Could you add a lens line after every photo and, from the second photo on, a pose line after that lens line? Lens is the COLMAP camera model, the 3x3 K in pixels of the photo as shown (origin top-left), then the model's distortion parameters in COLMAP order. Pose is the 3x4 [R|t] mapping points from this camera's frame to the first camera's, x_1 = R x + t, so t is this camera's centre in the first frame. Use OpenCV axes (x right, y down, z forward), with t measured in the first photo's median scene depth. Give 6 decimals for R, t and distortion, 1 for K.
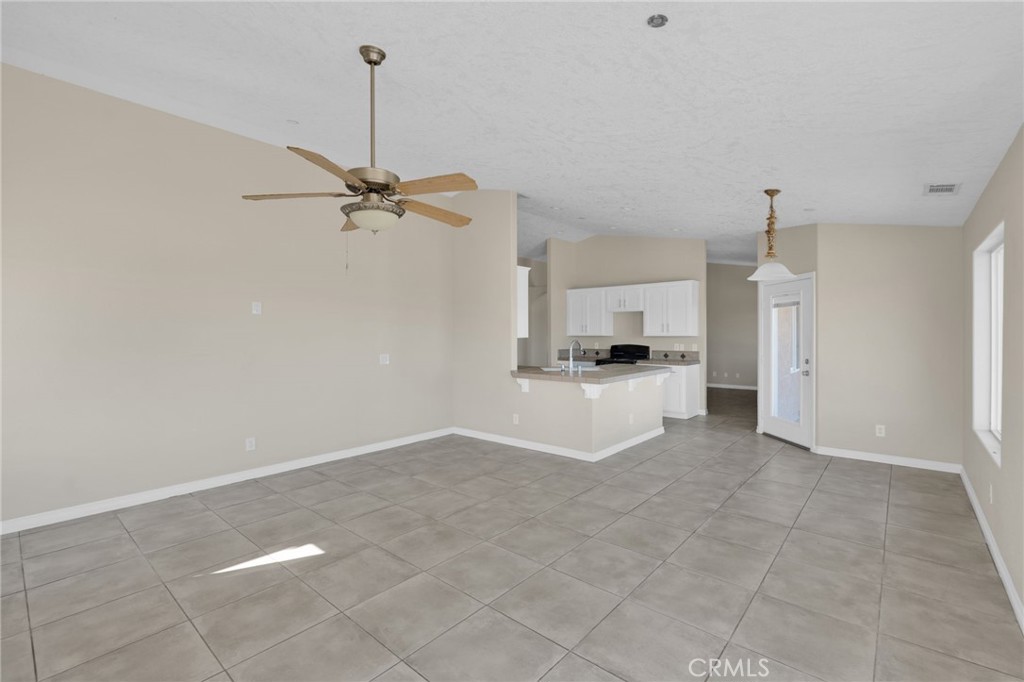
lens RADIAL K [[443.7, 0, 517.3], [0, 443.7, 341.3], [0, 0, 1]] dist [-0.004510, -0.000339]
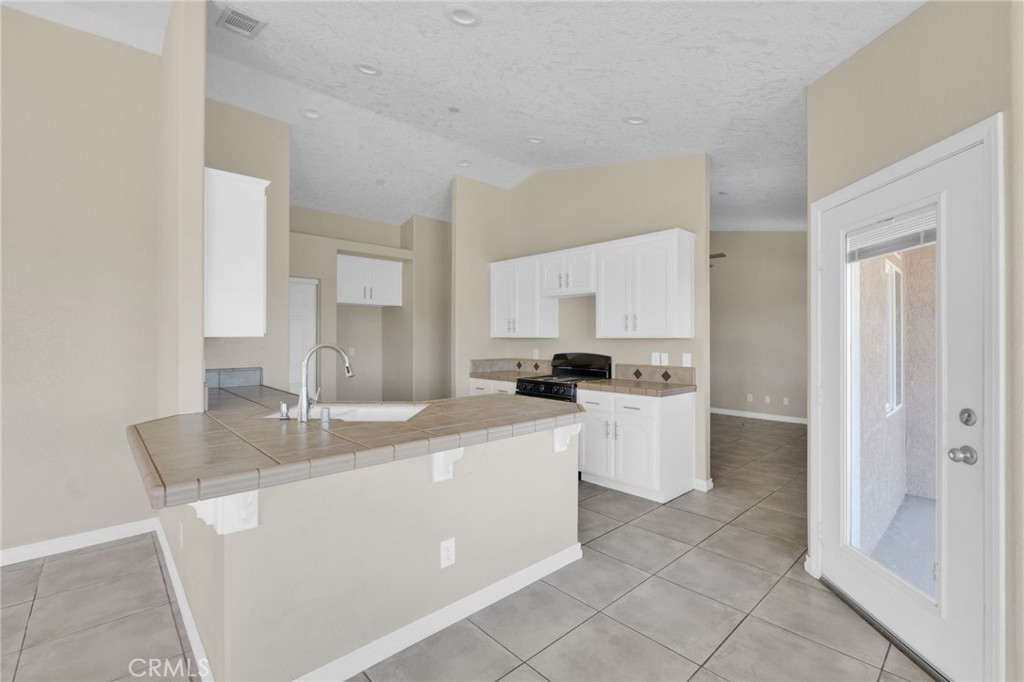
lens RADIAL K [[452.5, 0, 520.9], [0, 452.5, 339.4], [0, 0, 1]] dist [-0.001744, -0.000145]
pose [[0.995469, 0.007387, -0.094795, 0.381168], [-0.008890, 0.999841, -0.015441, -0.000777], [0.094666, 0.016214, 0.995377, 0.668752]]
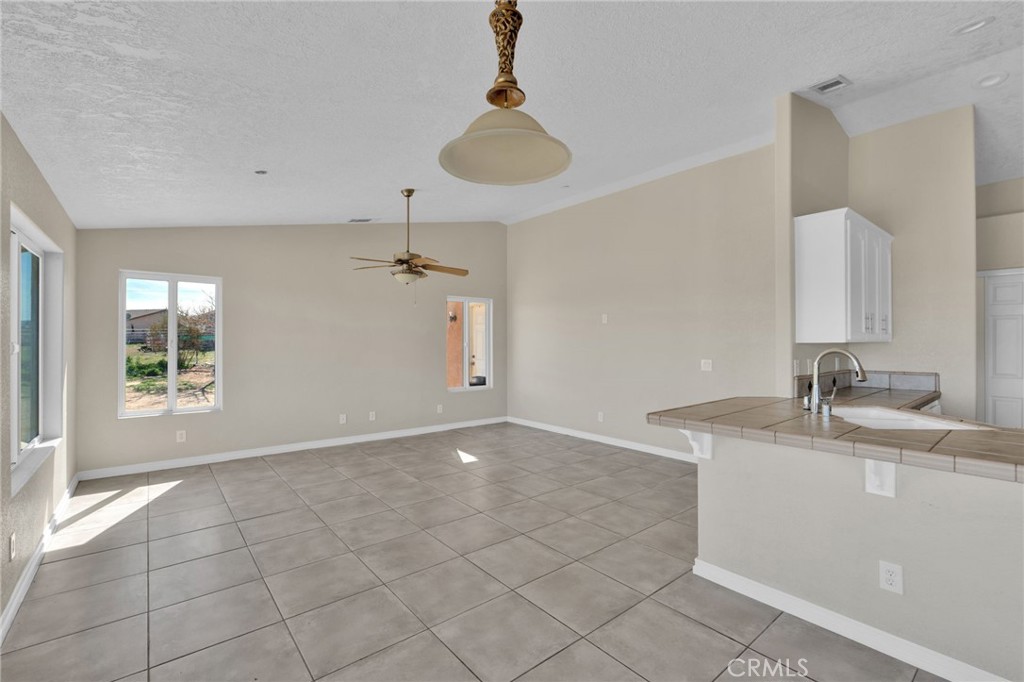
lens RADIAL K [[443.7, 0, 517.3], [0, 443.7, 341.3], [0, 0, 1]] dist [-0.004510, -0.000339]
pose [[-0.160515, 0.004477, -0.987023, 0.693581], [-0.012467, 0.999901, 0.006563, -0.009444], [0.986955, 0.013358, -0.160443, 0.821265]]
